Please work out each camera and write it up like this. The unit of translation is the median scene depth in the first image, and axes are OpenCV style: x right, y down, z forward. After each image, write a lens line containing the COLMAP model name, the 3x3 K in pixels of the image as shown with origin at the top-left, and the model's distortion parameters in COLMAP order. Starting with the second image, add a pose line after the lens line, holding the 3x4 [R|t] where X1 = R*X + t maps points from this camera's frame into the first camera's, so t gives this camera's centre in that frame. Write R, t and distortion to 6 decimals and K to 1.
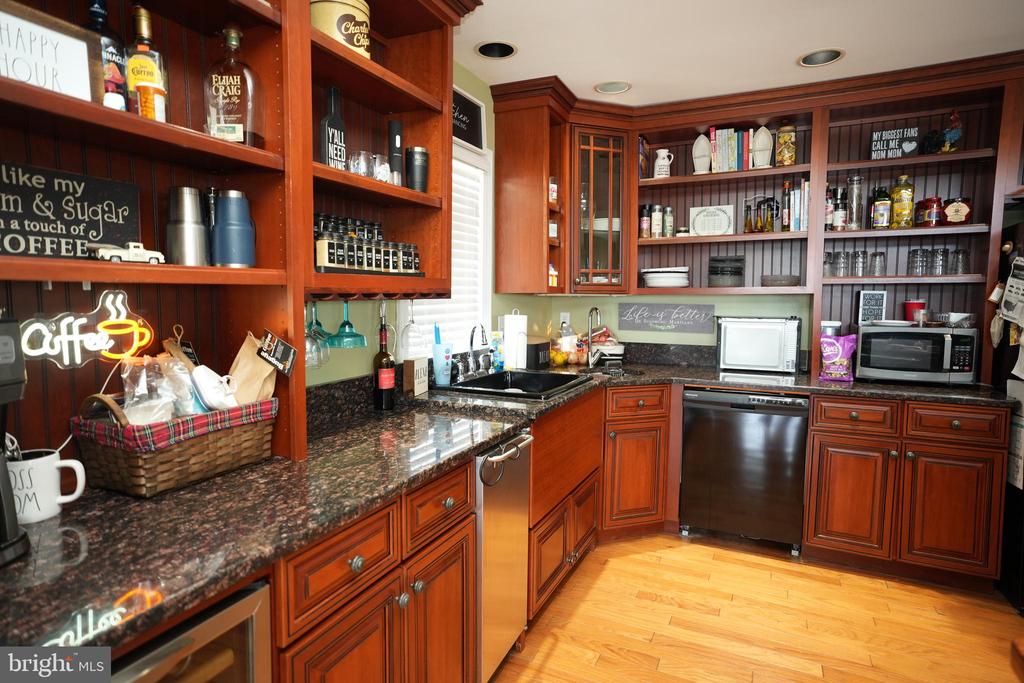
lens RADIAL K [[575.1, 0, 514.0], [0, 575.1, 341.8], [0, 0, 1]] dist [-0.029915, 0.051617]
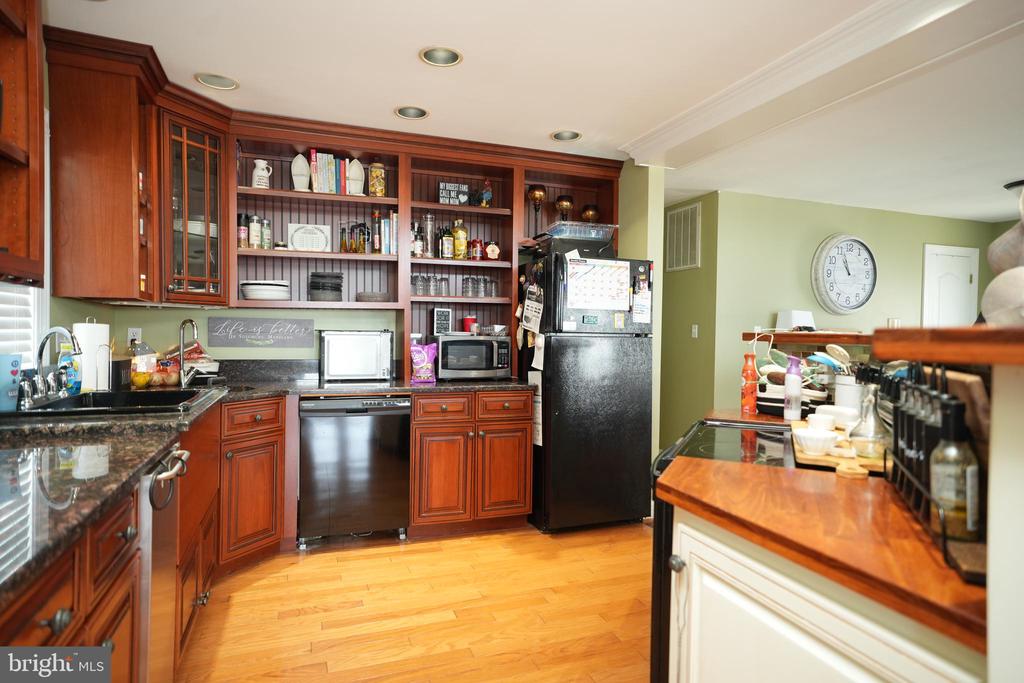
lens RADIAL K [[575.1, 0, 514.0], [0, 575.1, 341.8], [0, 0, 1]] dist [-0.029915, 0.051617]
pose [[0.701034, -0.009194, 0.713069, -0.152603], [0.052116, 0.997904, -0.038369, 0.038683], [-0.711221, 0.064061, 0.700043, 0.026870]]
